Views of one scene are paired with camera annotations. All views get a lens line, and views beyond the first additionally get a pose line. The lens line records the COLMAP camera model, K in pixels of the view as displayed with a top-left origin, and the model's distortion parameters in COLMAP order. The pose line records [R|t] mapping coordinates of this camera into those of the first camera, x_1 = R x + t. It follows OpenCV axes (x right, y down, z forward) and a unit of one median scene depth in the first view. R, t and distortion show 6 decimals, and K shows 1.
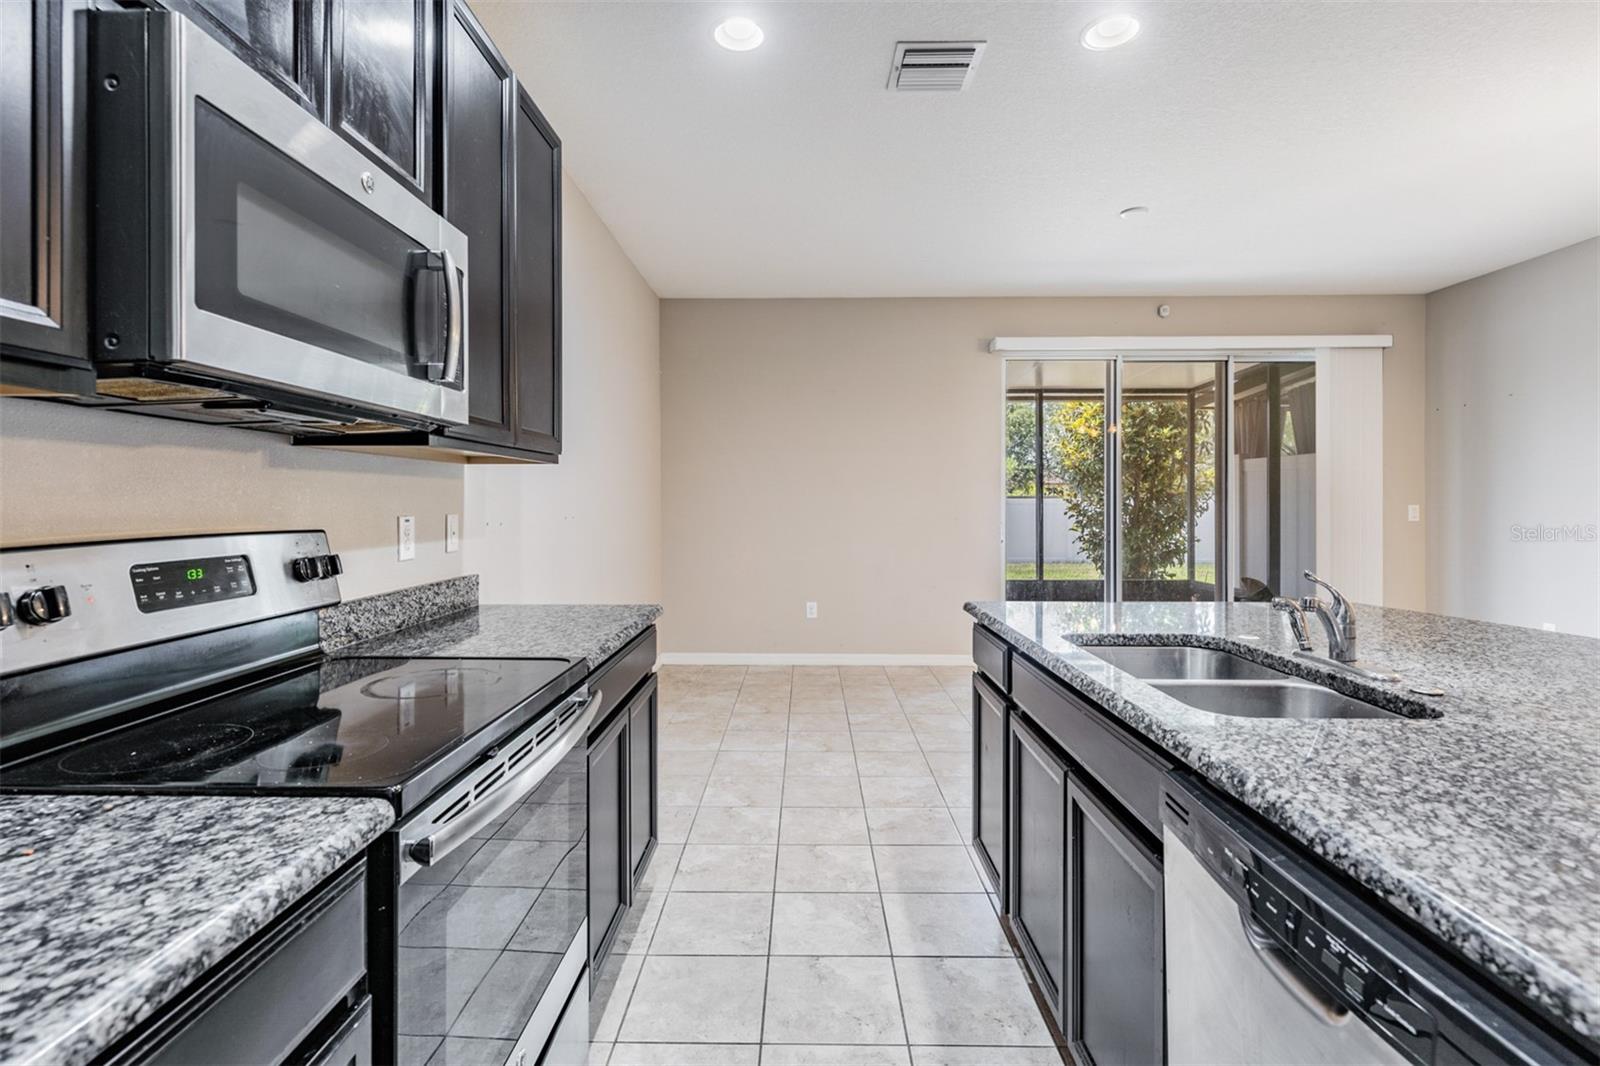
lens RADIAL K [[755.3, 0, 790.0], [0, 755.3, 507.5], [0, 0, 1]] dist [0.004536, -0.001487]
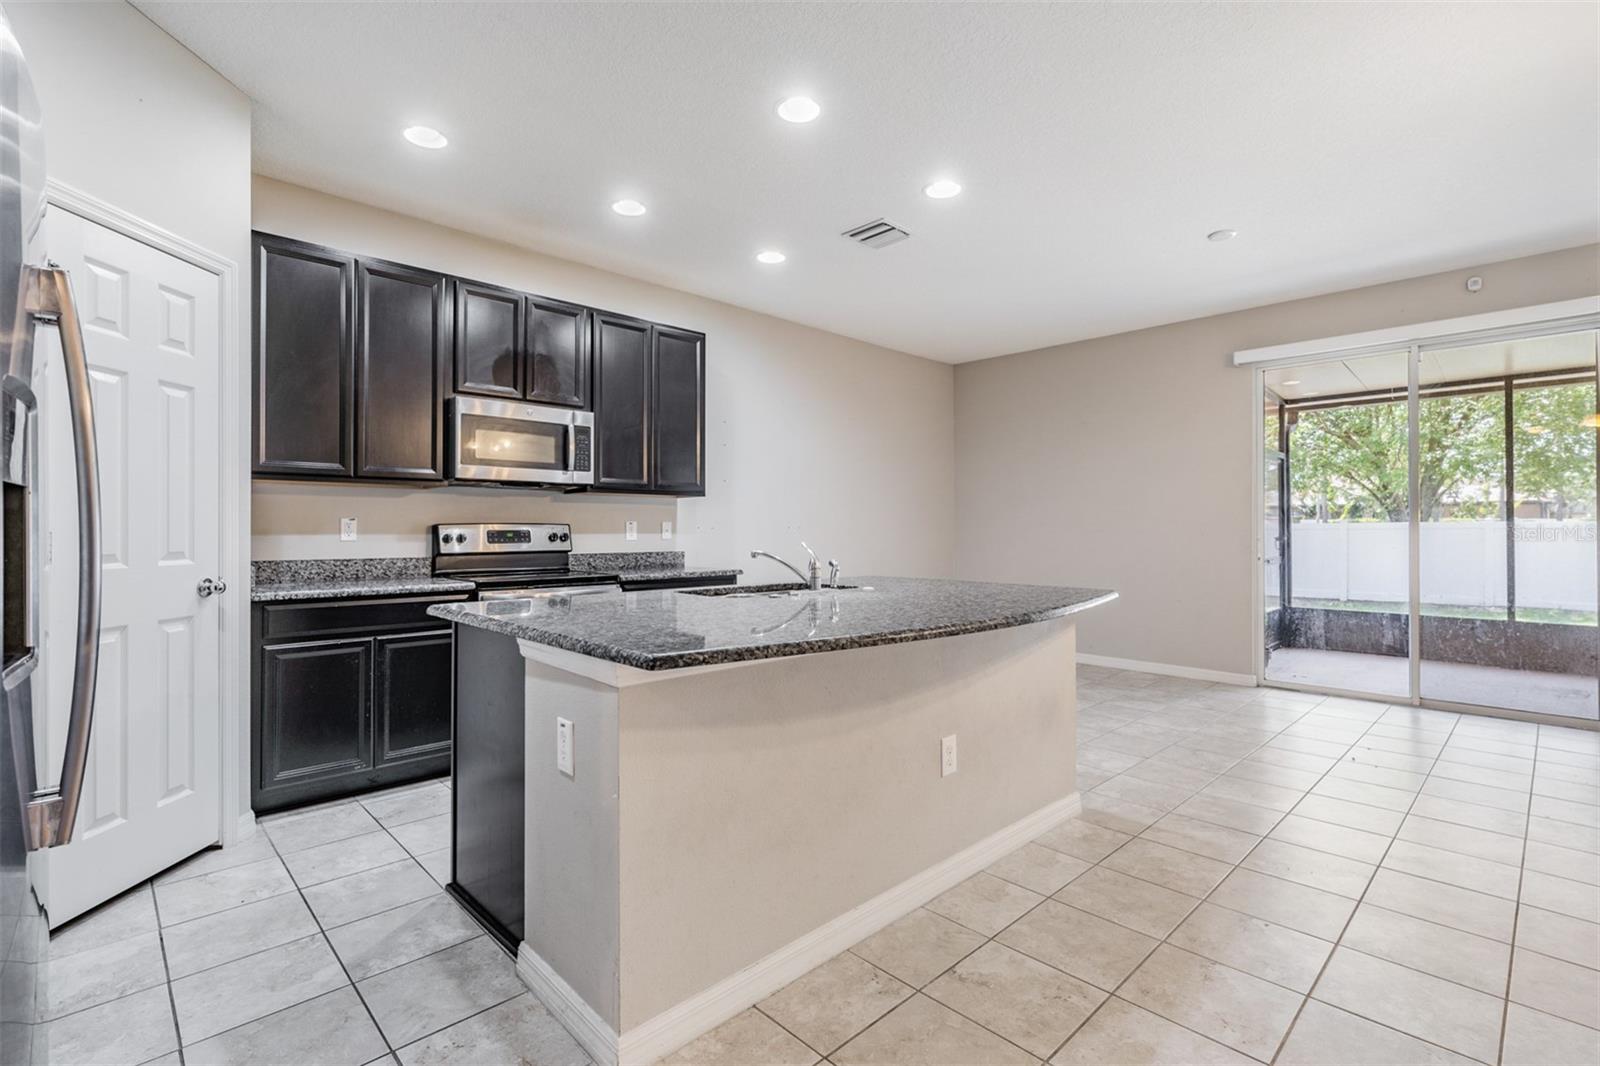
lens RADIAL K [[723.7, 0, 793.1], [0, 723.7, 527.7], [0, 0, 1]] dist [-0.003039, 0.001779]
pose [[0.704788, -0.001387, -0.709417, 1.306142], [-0.006120, 0.999949, -0.008035, 0.041470], [0.709392, 0.010005, 0.704743, -0.198972]]
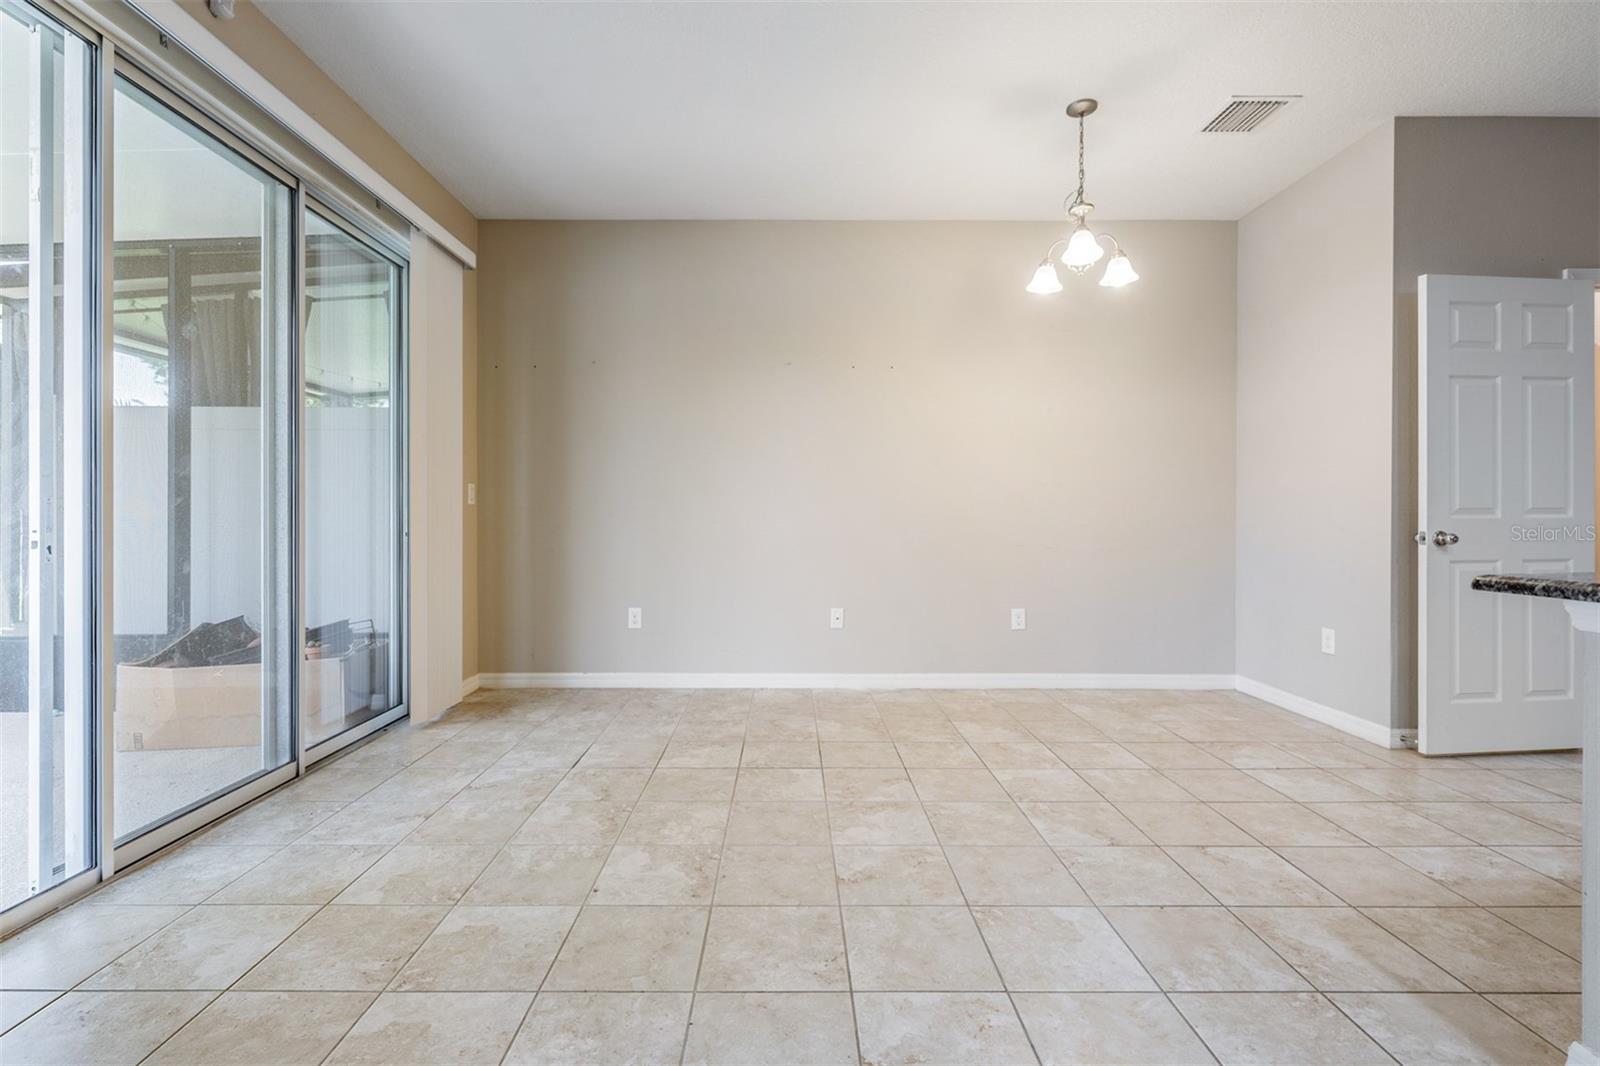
lens RADIAL K [[723.7, 0, 776.8], [0, 723.7, 517.8], [0, 0, 1]] dist [-0.003039, 0.001779]
pose [[-0.025895, 0.000002, 0.999665, 0.200217], [0.005895, 0.999983, 0.000151, 0.083625], [-0.999647, 0.005897, -0.025894, 1.708756]]
